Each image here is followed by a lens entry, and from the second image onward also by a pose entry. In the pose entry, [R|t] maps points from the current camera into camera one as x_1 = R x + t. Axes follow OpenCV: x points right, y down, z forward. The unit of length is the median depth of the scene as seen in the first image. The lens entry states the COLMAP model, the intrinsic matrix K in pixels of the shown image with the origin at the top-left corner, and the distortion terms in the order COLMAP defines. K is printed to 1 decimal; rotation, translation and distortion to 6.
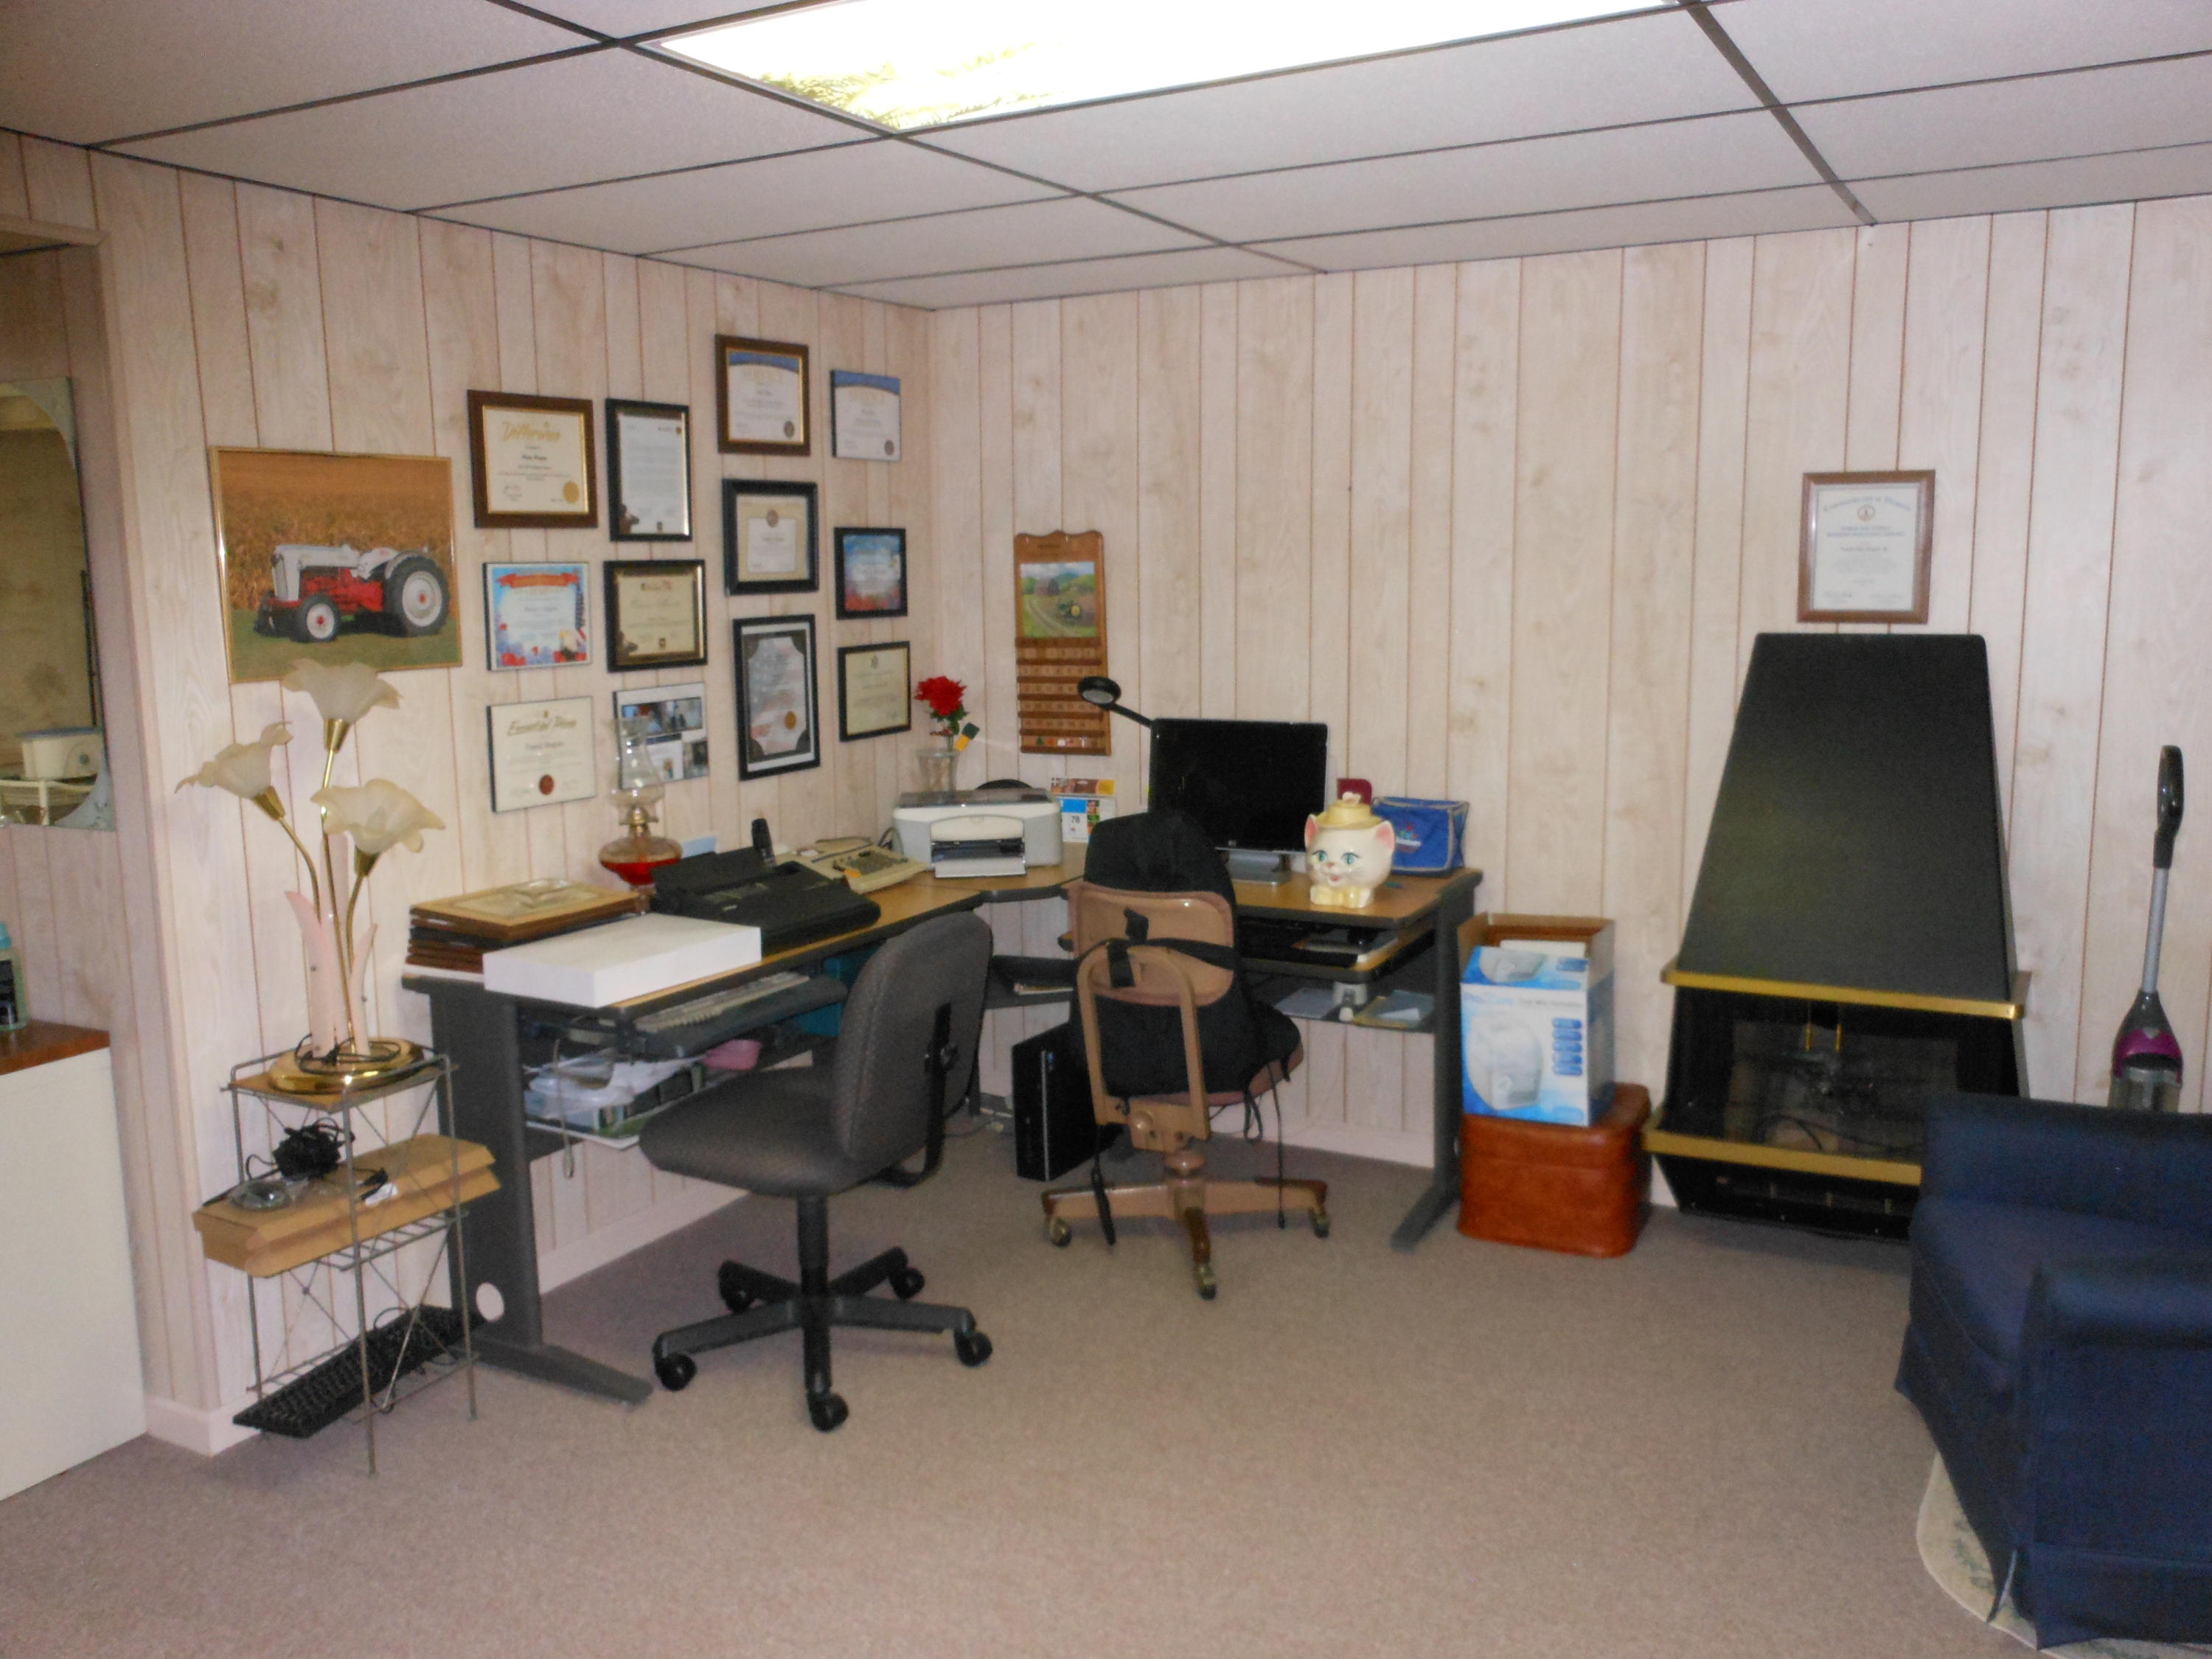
lens RADIAL K [[1773.9, 0, 1106.0], [0, 1773.9, 829.5], [0, 0, 1]] dist [0.008306, -0.046713]
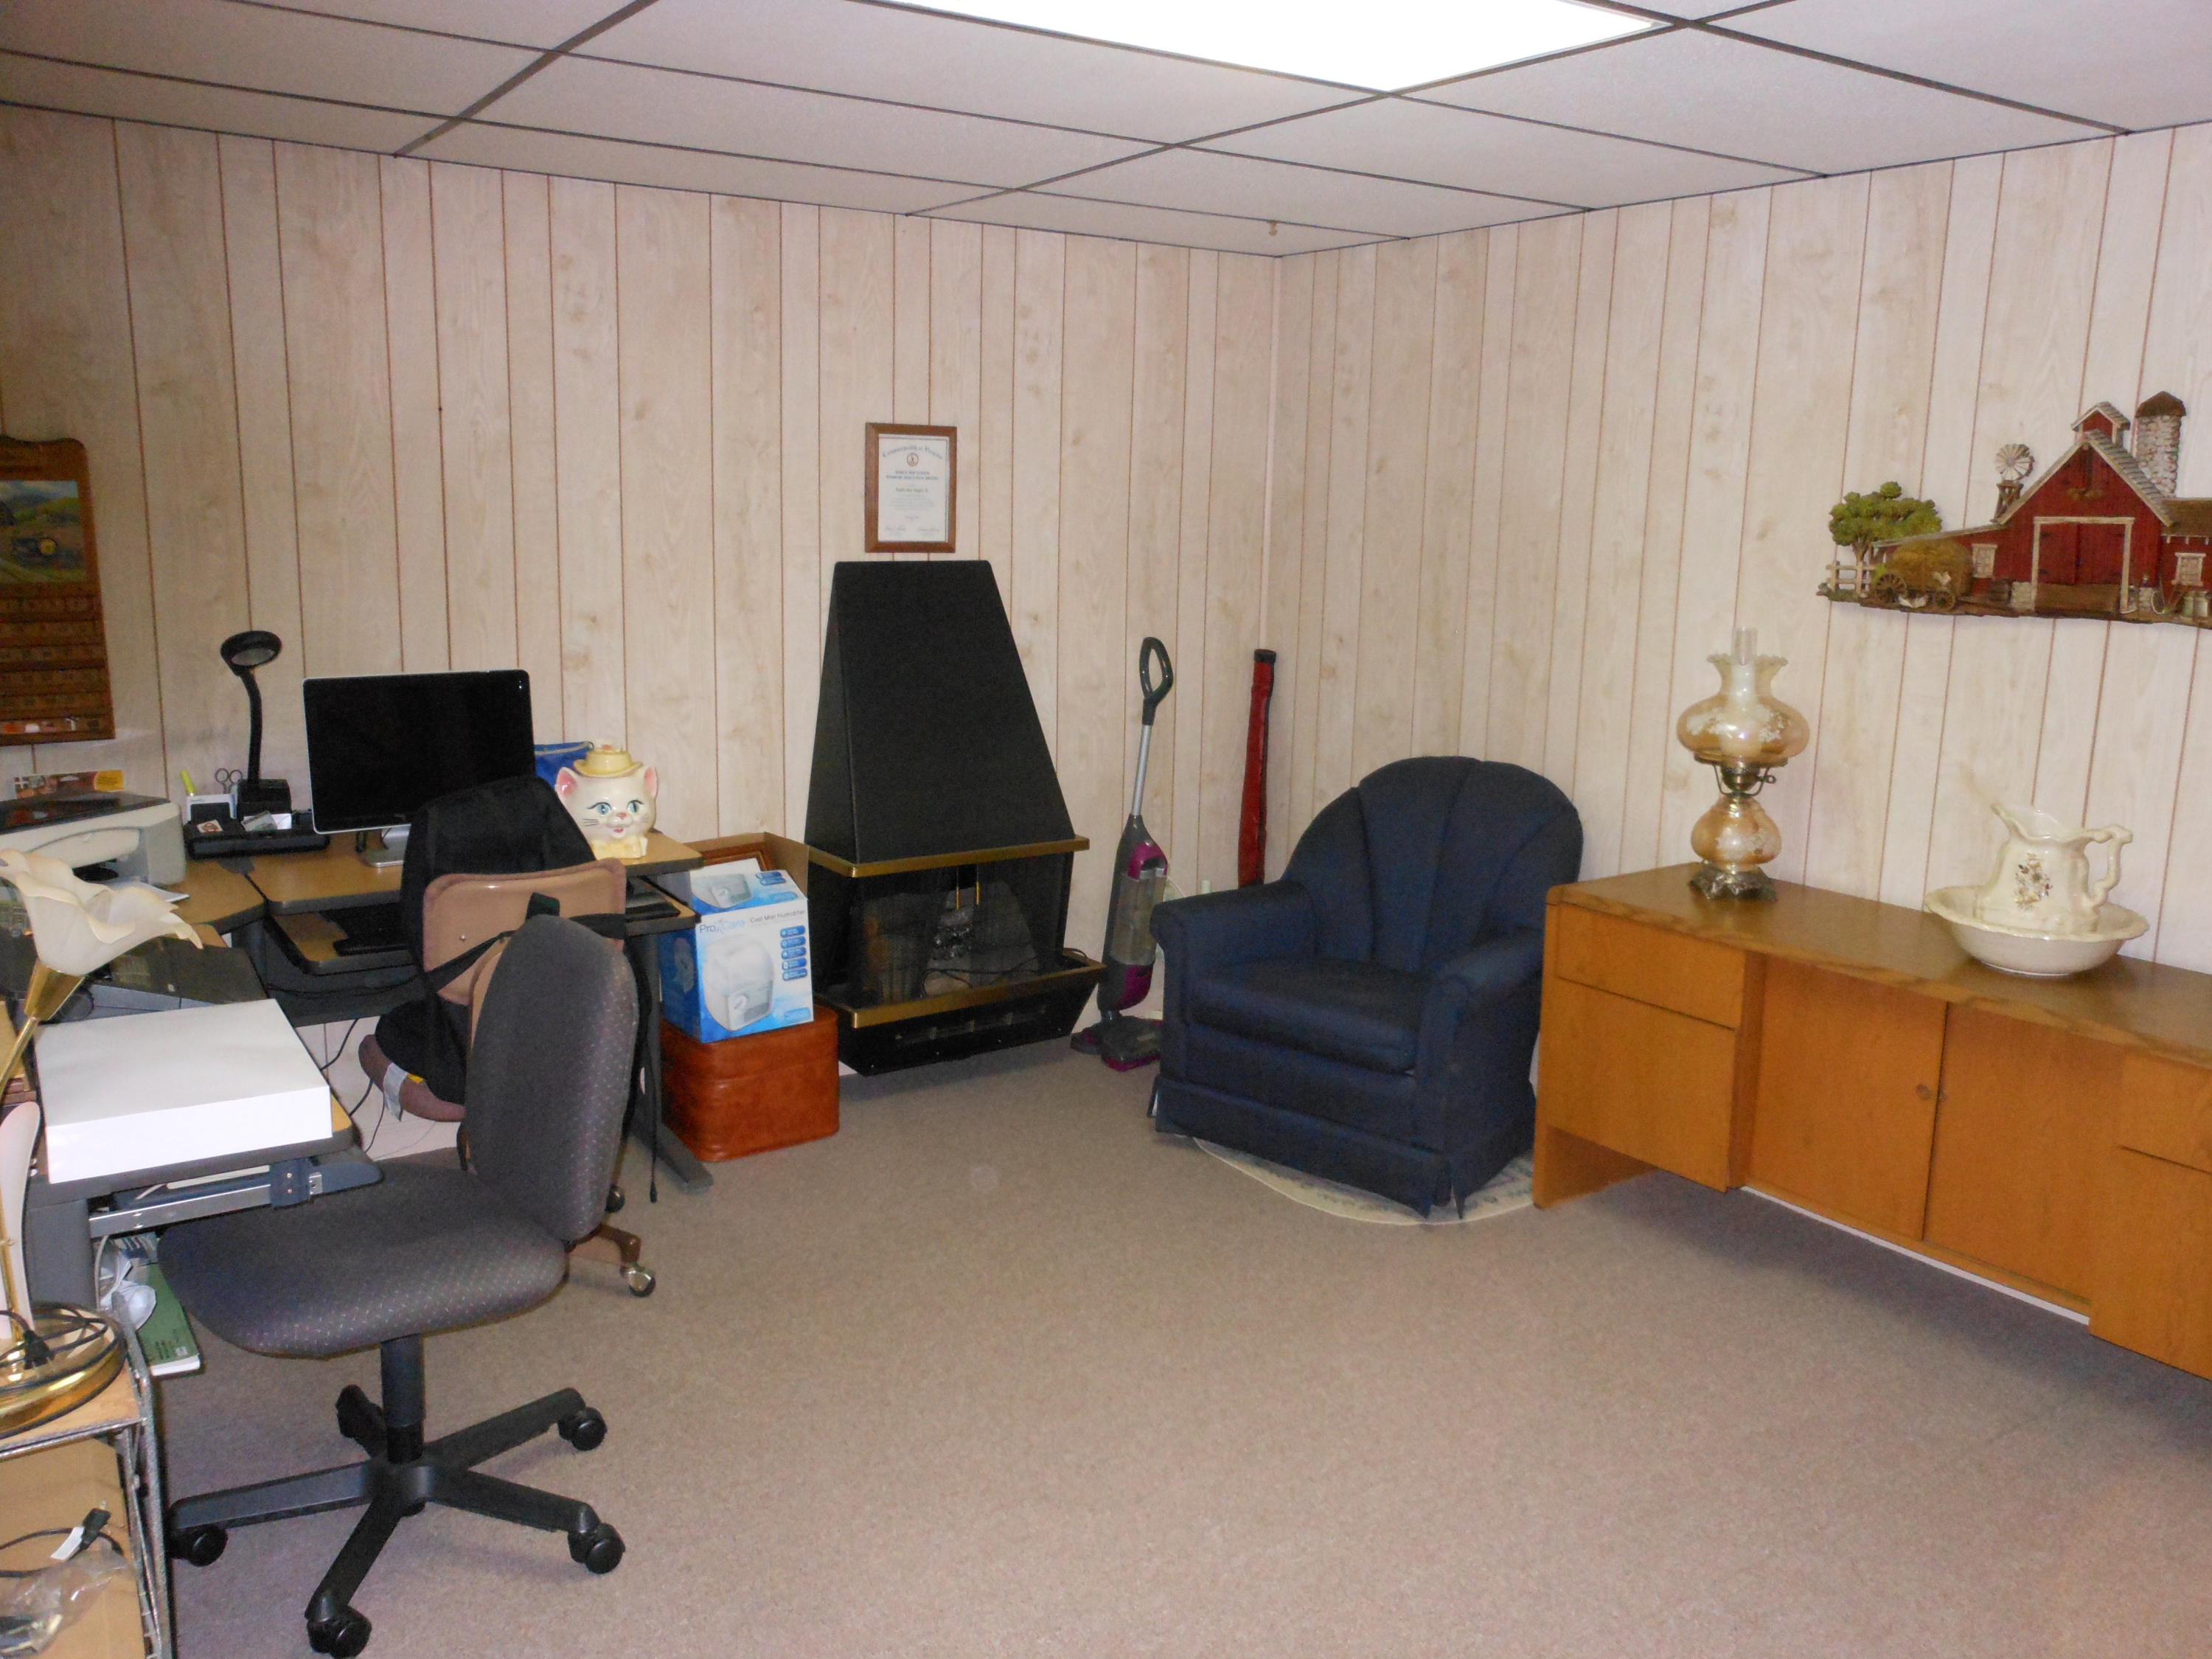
lens RADIAL K [[1789.5, 0, 1089.9], [0, 1789.5, 820.1], [0, 0, 1]] dist [-0.010787, -0.008159]
pose [[0.463753, -0.146233, 0.873813, -0.590047], [0.103915, 0.988455, 0.110268, -0.057813], [-0.879849, 0.039665, 0.473595, 0.326976]]
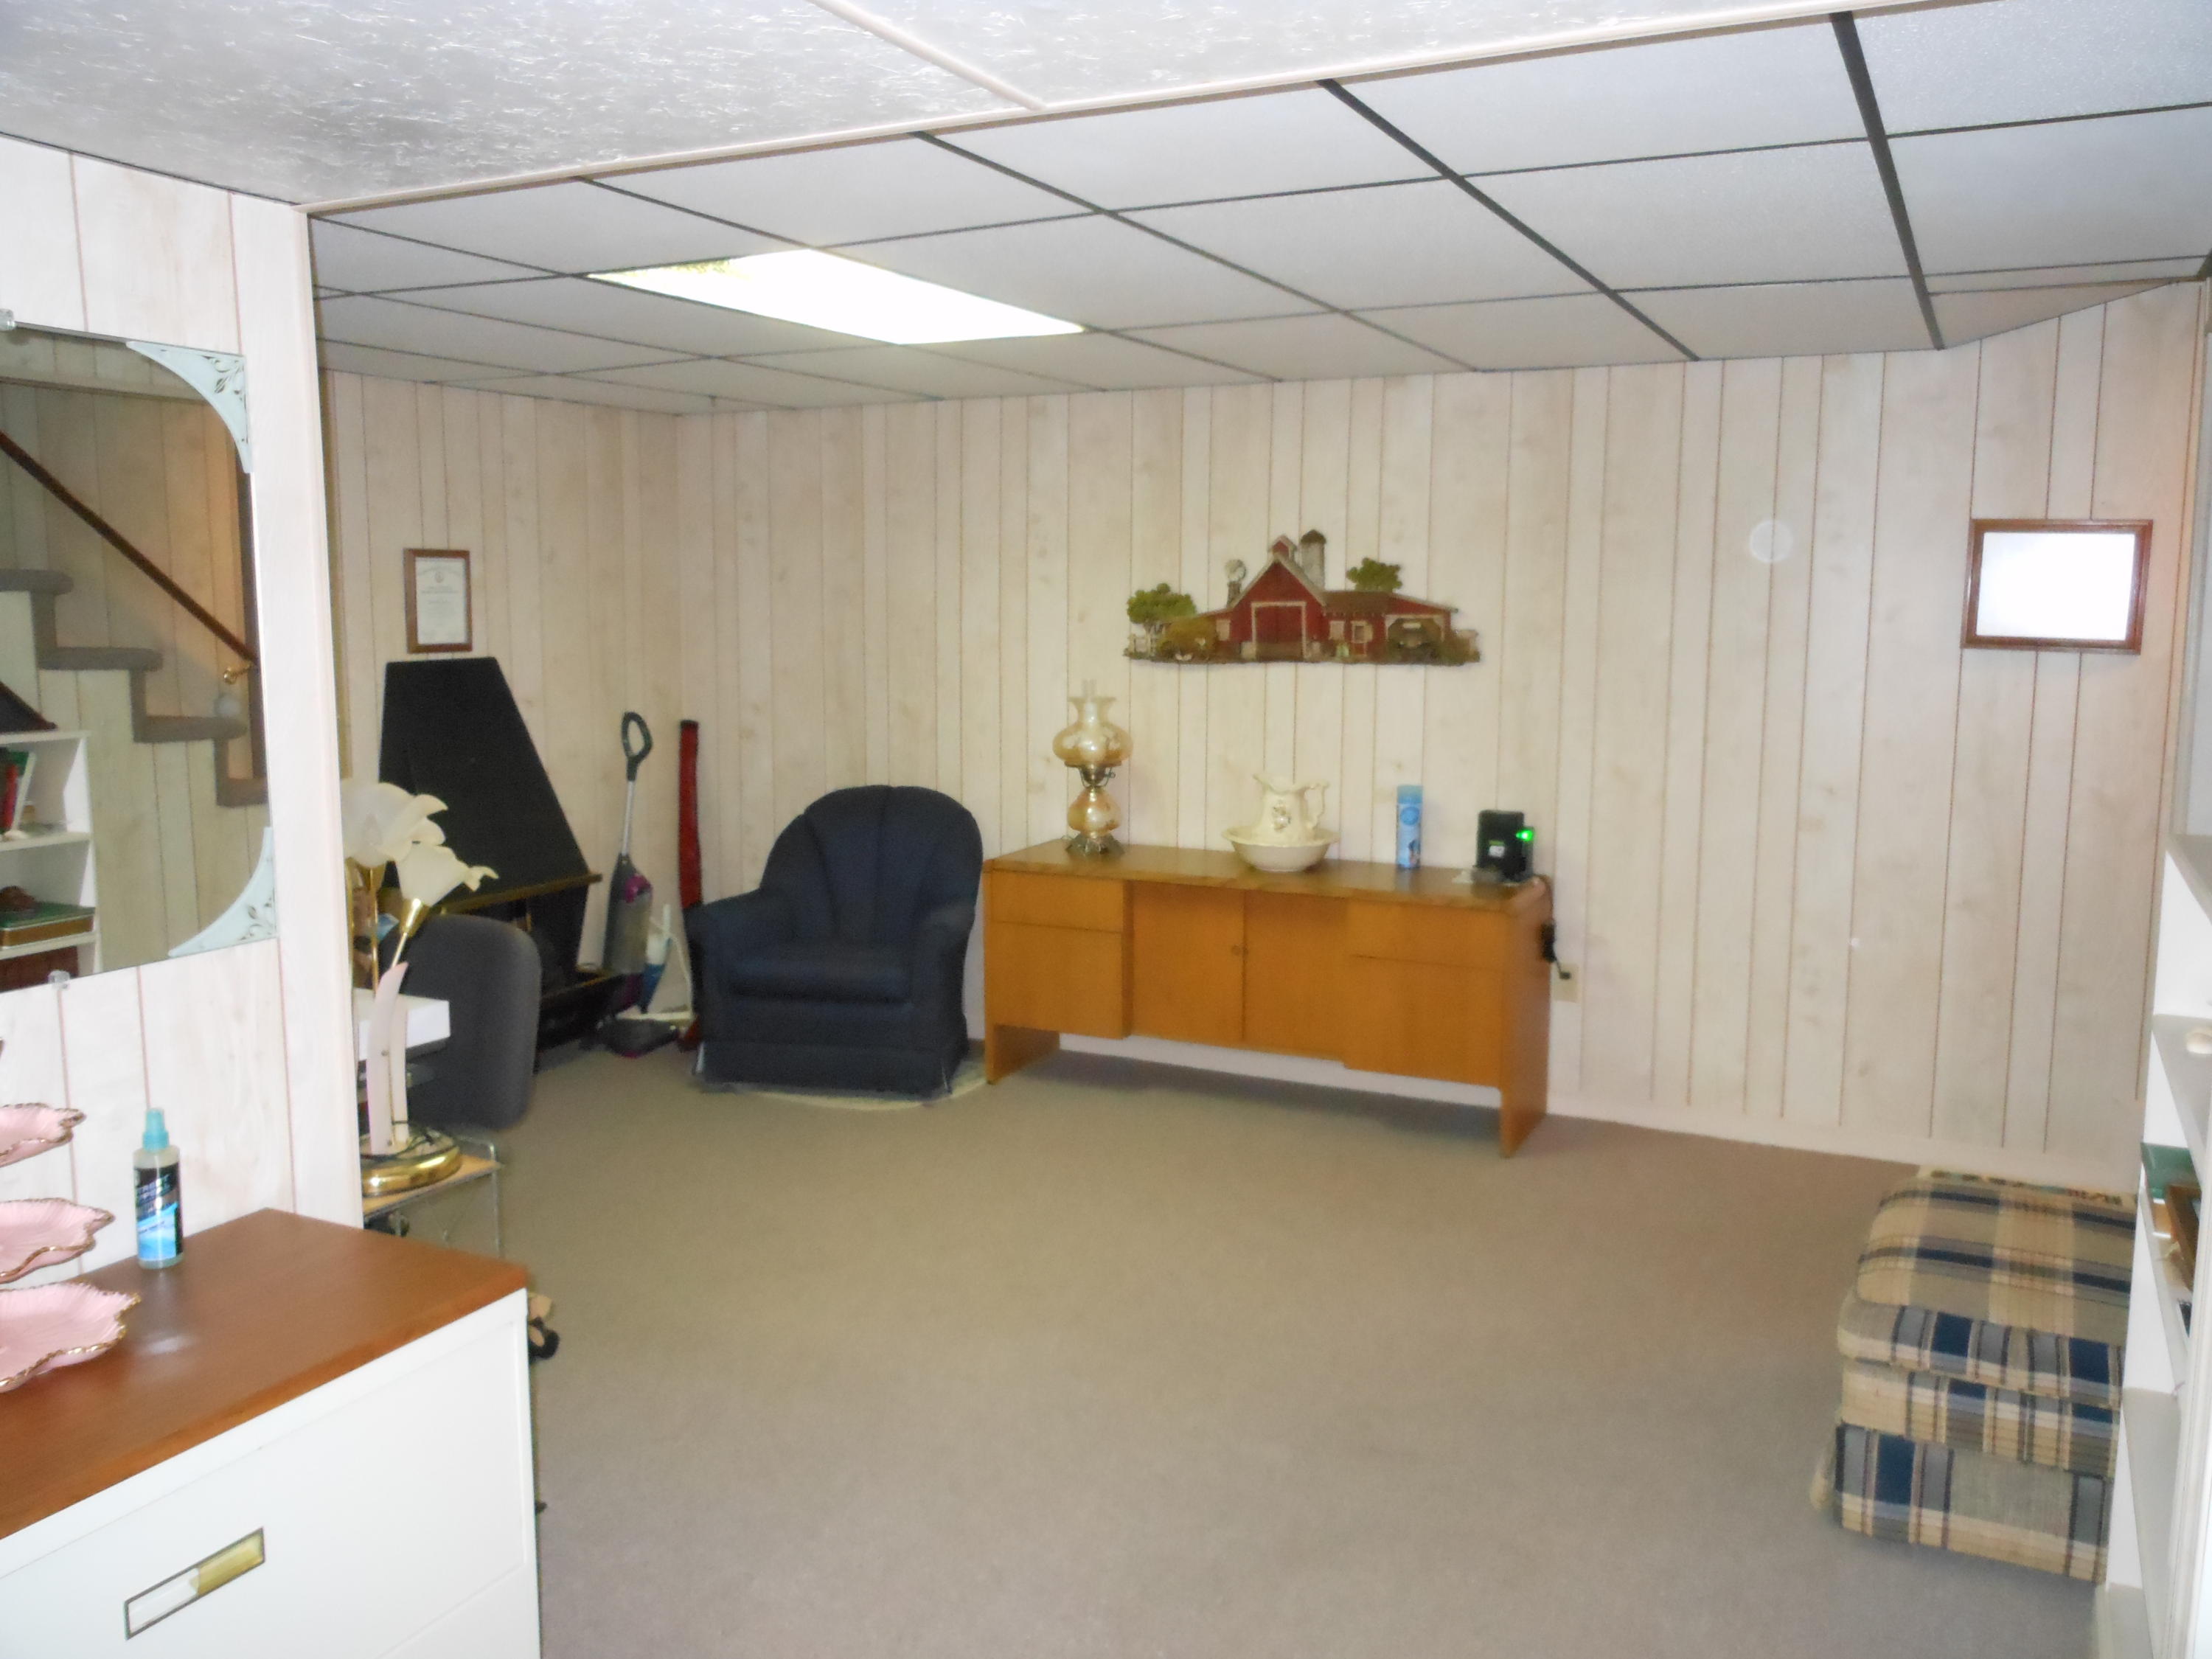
lens RADIAL K [[1773.9, 0, 1106.0], [0, 1773.9, 829.5], [0, 0, 1]] dist [0.008306, -0.046713]
pose [[-0.044116, -0.127022, 0.990918, -1.054304], [0.142563, 0.980932, 0.132089, -0.087279], [-0.988802, 0.147096, -0.025166, 0.510168]]
